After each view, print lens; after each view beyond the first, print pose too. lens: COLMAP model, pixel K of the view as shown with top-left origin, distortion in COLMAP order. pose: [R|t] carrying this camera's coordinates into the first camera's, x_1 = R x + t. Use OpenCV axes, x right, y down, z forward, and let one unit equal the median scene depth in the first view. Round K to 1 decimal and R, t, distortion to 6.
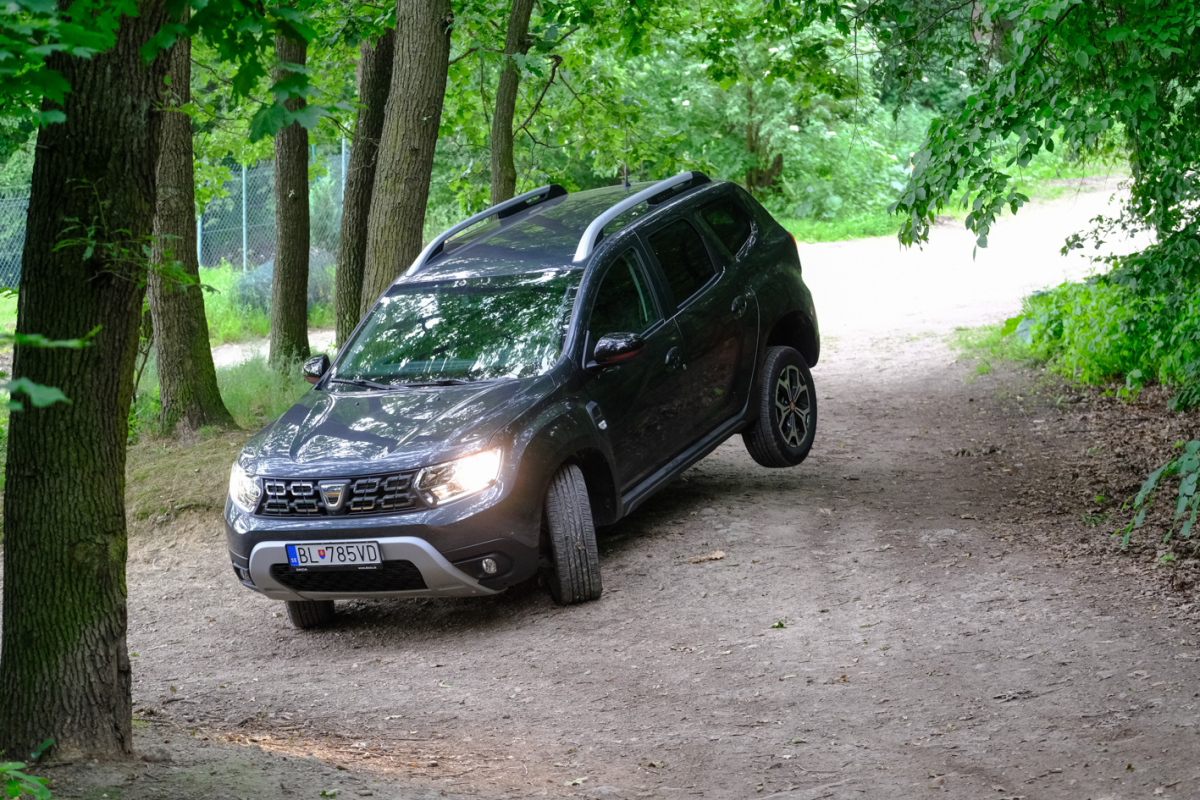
lens RADIAL K [[2812.5, 0, 600.5], [0, 2812.5, 407.1], [0, 0, 1]] dist [0.112656, 0.000000]
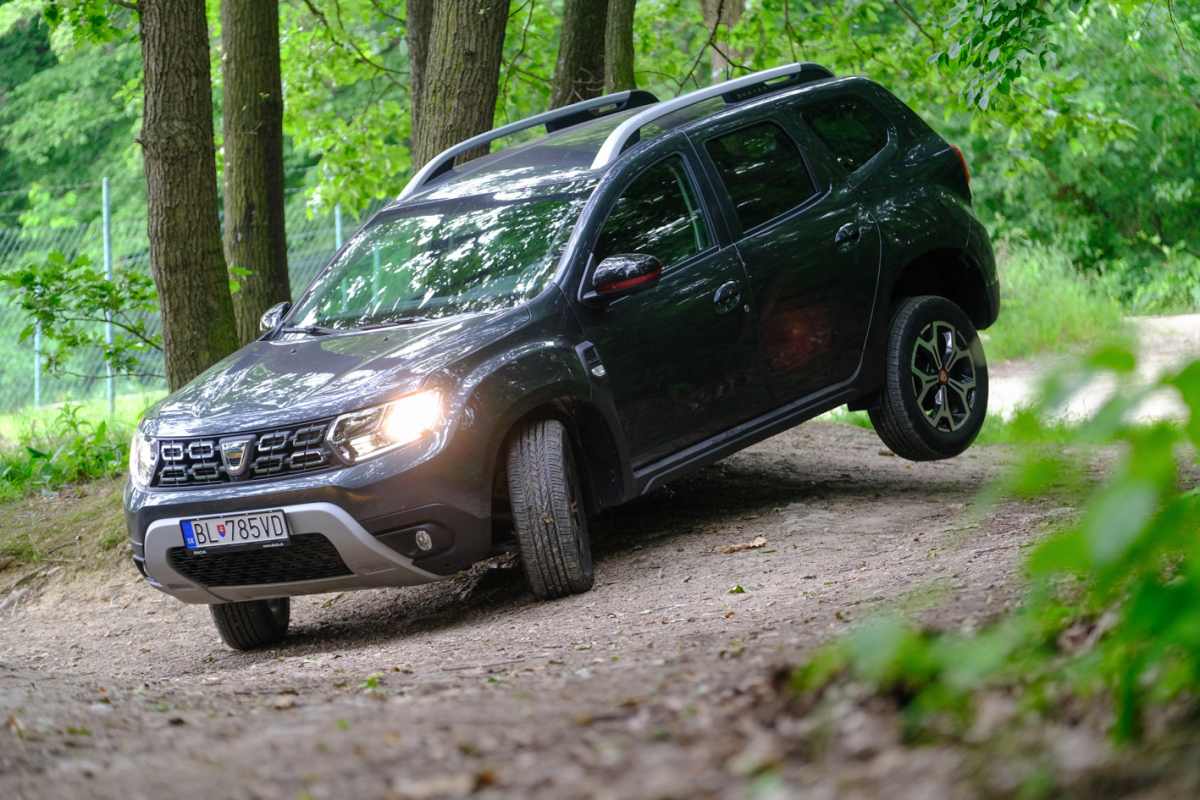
lens RADIAL K [[4864.0, 0, 629.5], [0, 4864.0, 366.0], [0, 0, 1]] dist [0.420075, 0.000000]
pose [[0.983046, -0.017066, -0.182566, 0.250183], [0.004335, 0.997544, -0.069909, 0.097356], [0.183310, 0.067932, 0.980705, -0.302304]]
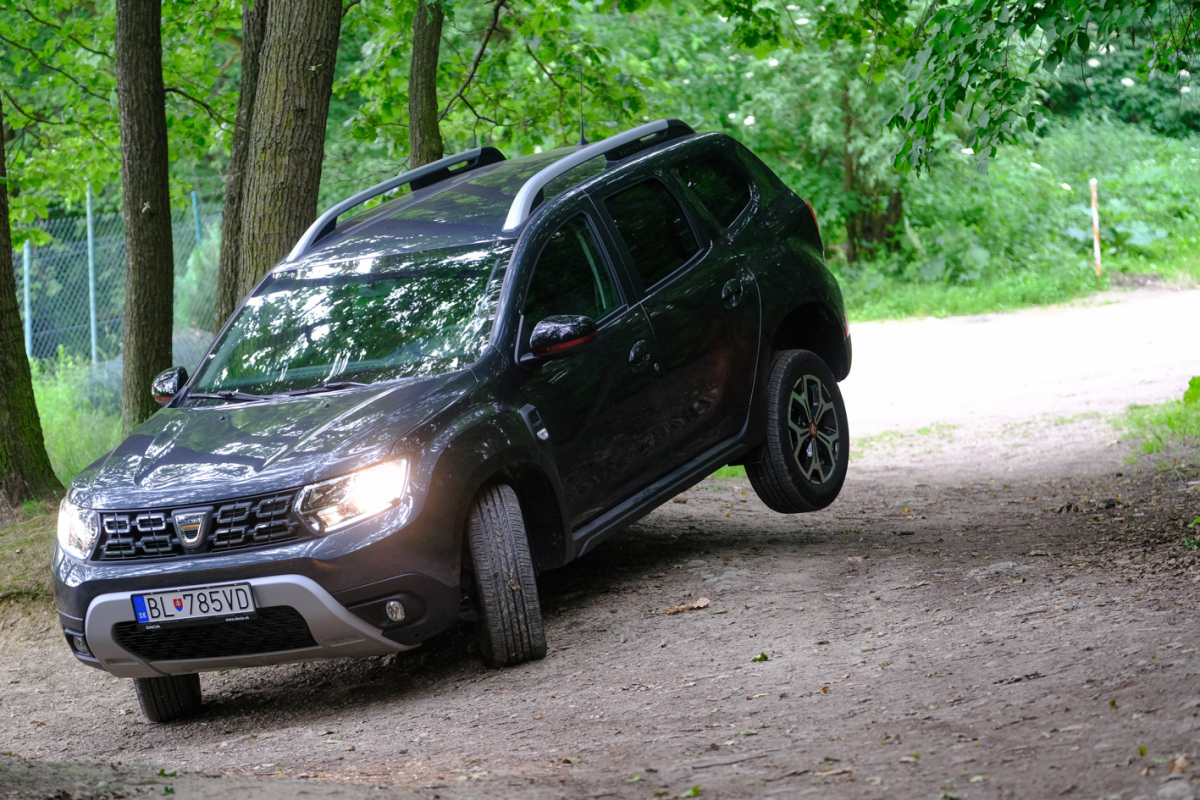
lens RADIAL K [[4566.1, 0, 564.7], [0, 4566.1, 411.9], [0, 0, 1]] dist [0.259957, 0.000000]
pose [[0.999137, -0.031948, -0.026537, 0.039510], [0.030339, 0.997798, -0.058982, 0.073079], [0.028363, 0.058126, 0.997906, -0.236483]]
